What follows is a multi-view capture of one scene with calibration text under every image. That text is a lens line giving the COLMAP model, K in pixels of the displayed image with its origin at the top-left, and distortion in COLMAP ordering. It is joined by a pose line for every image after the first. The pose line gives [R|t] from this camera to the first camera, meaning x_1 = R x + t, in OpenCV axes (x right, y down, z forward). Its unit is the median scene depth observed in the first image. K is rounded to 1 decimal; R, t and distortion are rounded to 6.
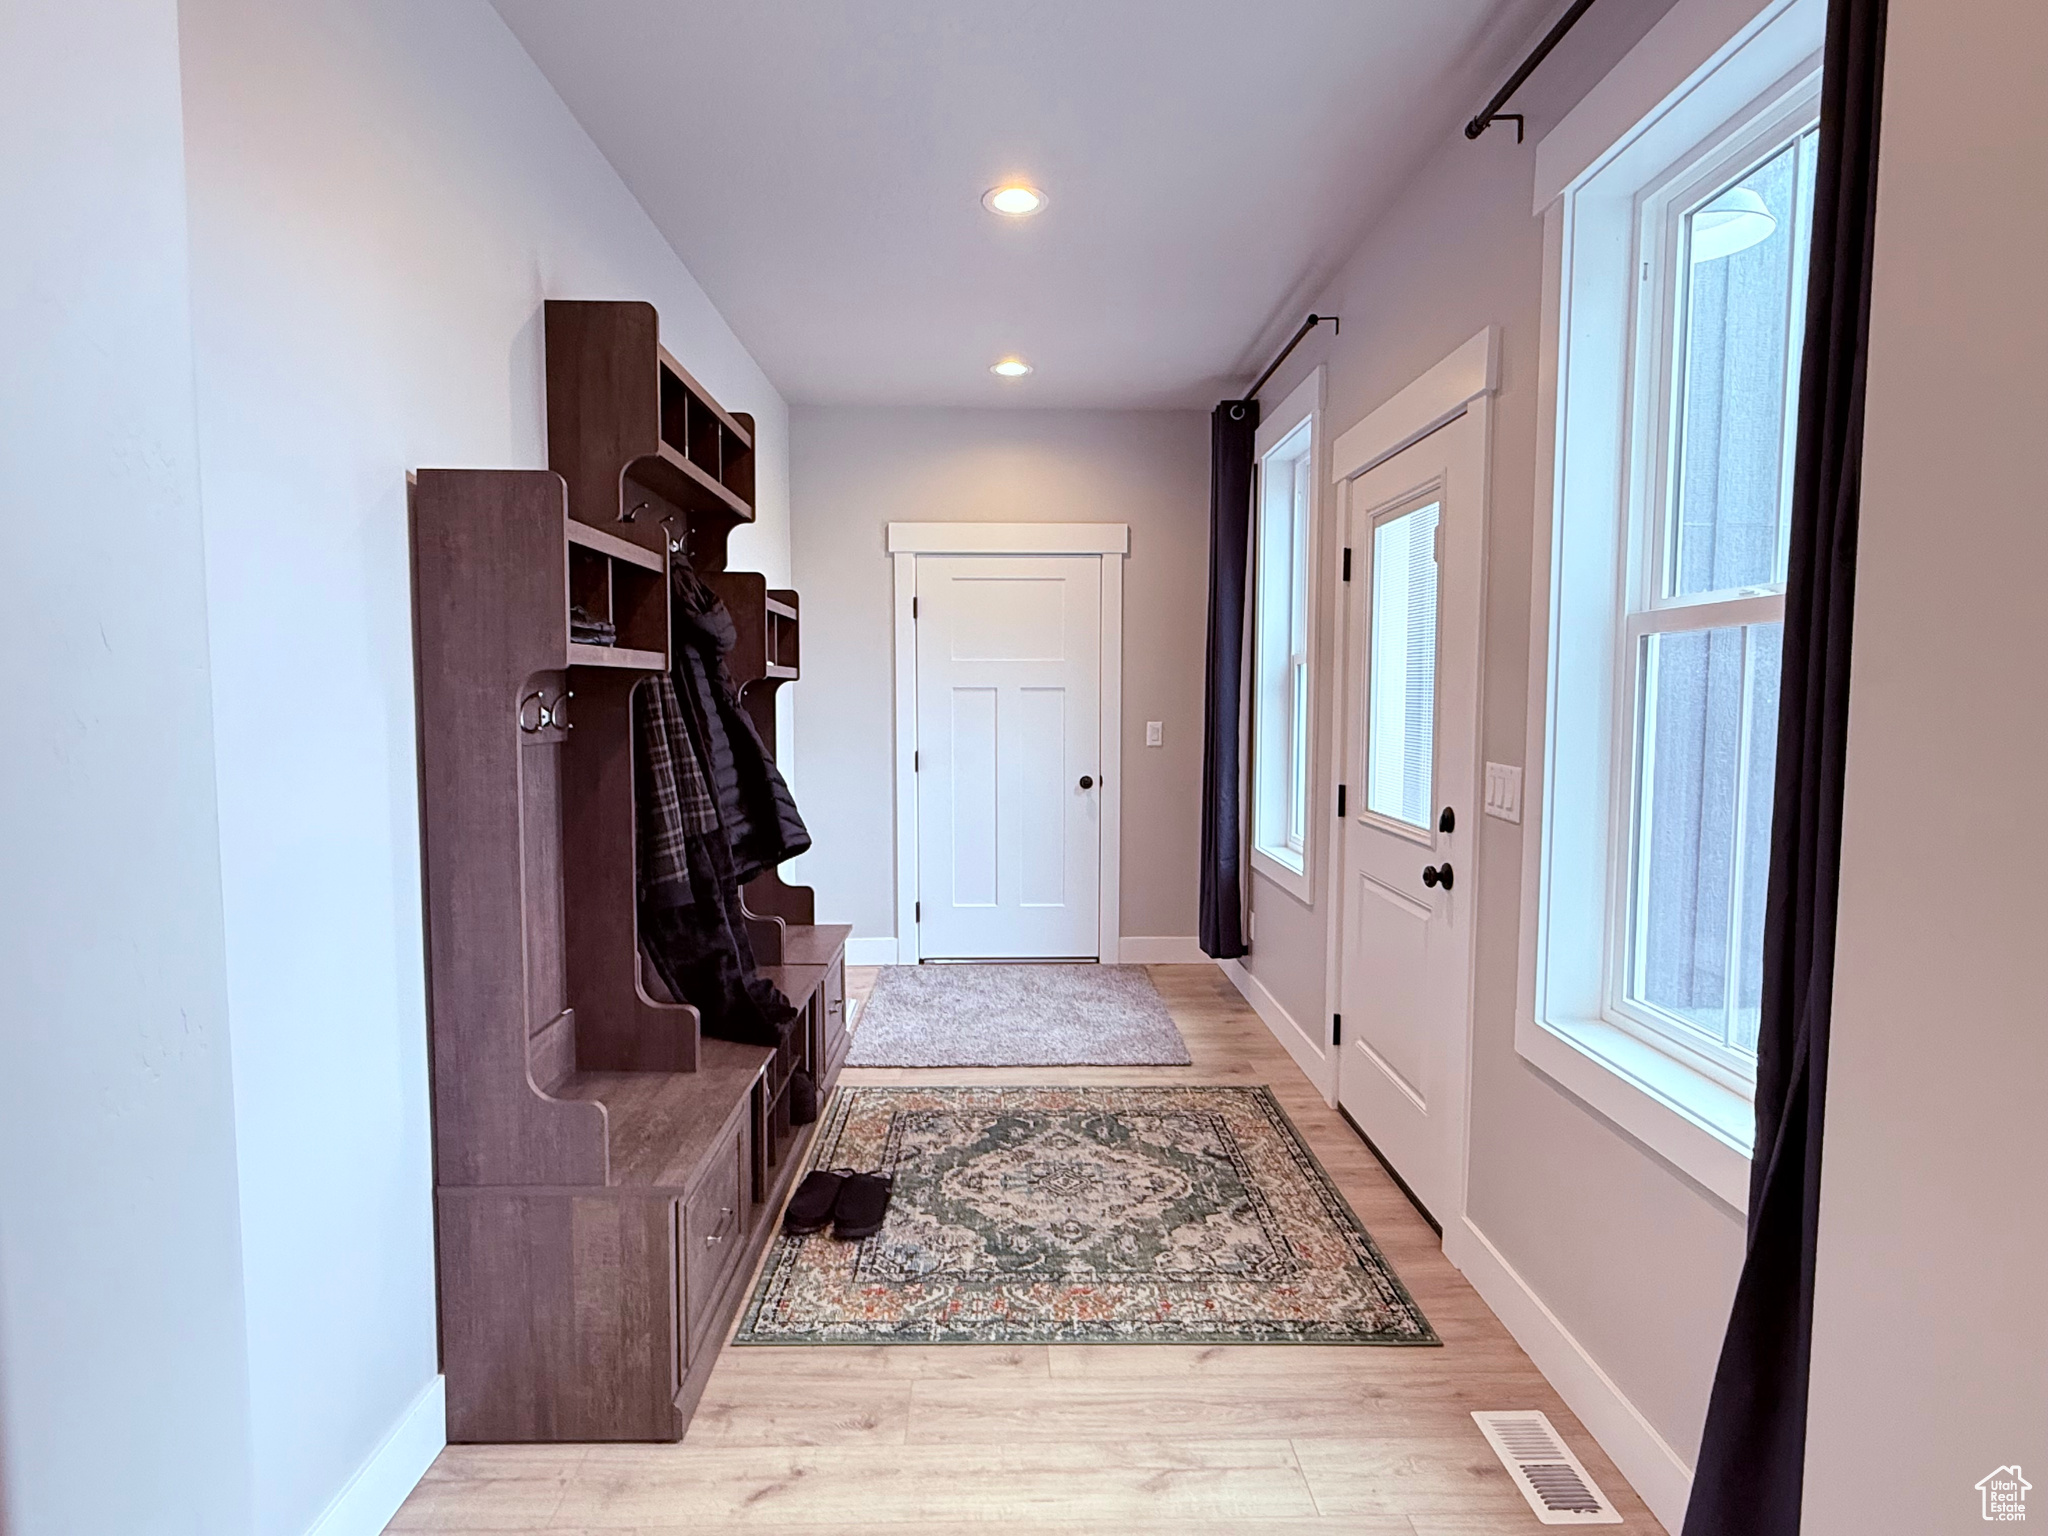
lens RADIAL K [[1106.6, 0, 1021.7], [0, 1106.6, 769.7], [0, 0, 1]] dist [0.001317, -0.001361]
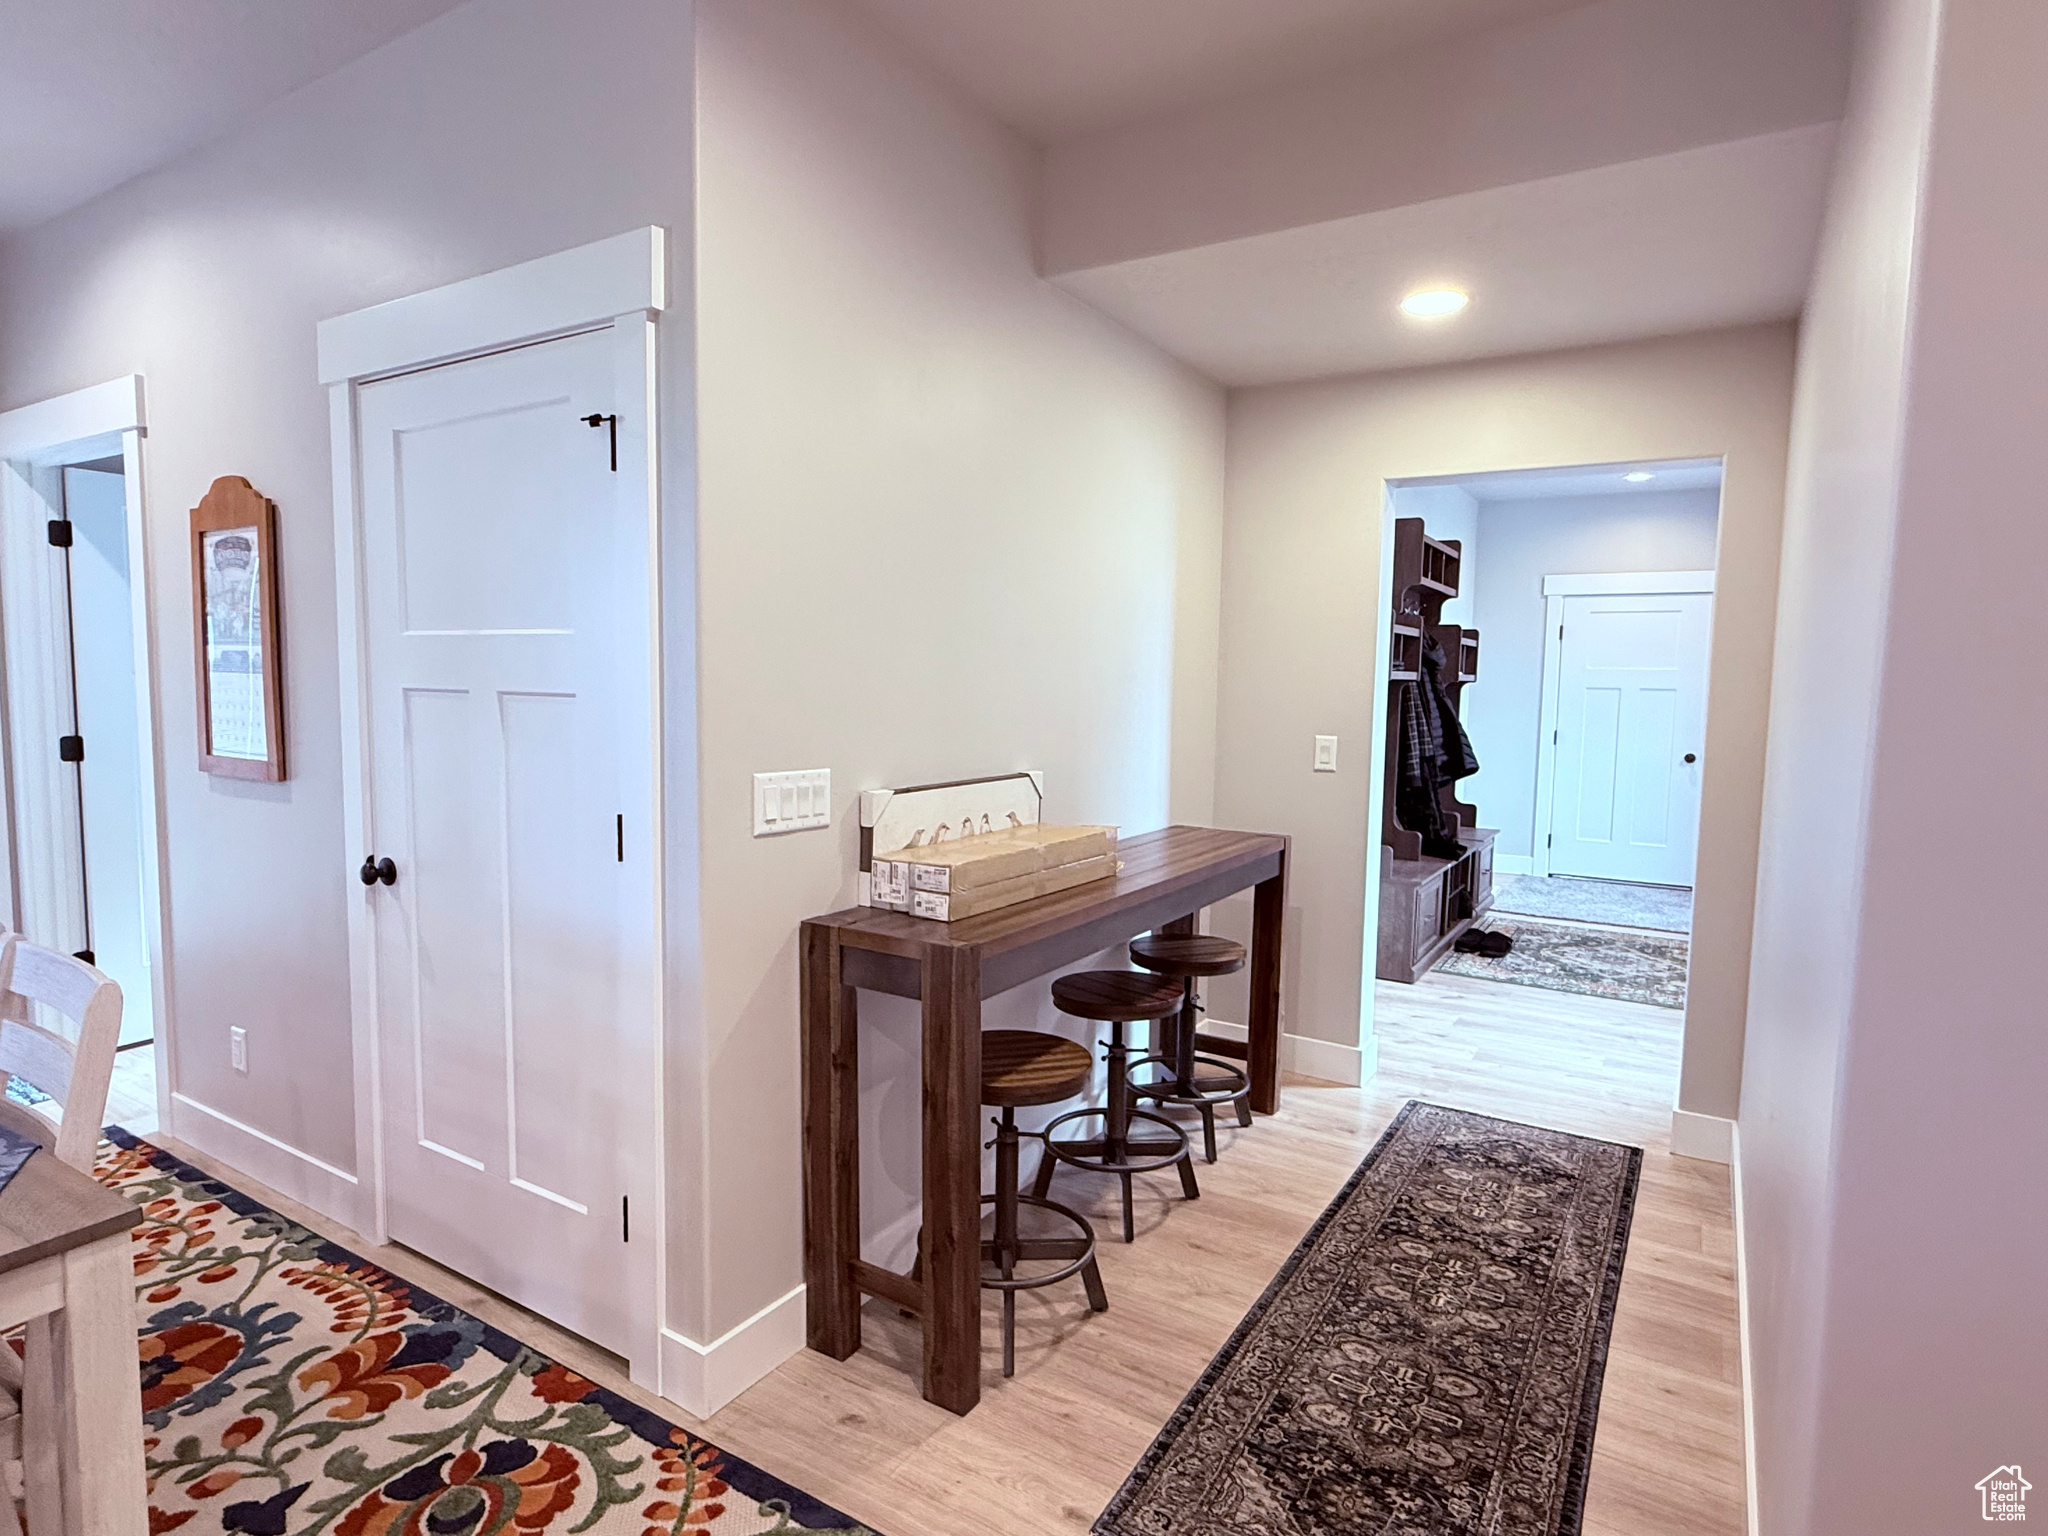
lens RADIAL K [[1106.6, 0, 1021.7], [0, 1106.6, 769.7], [0, 0, 1]] dist [0.001317, -0.001361]
pose [[0.839324, 0.060569, -0.540247, 0.191406], [-0.055077, 0.998135, 0.026338, 0.064451], [0.540834, 0.007649, 0.841094, -1.104307]]
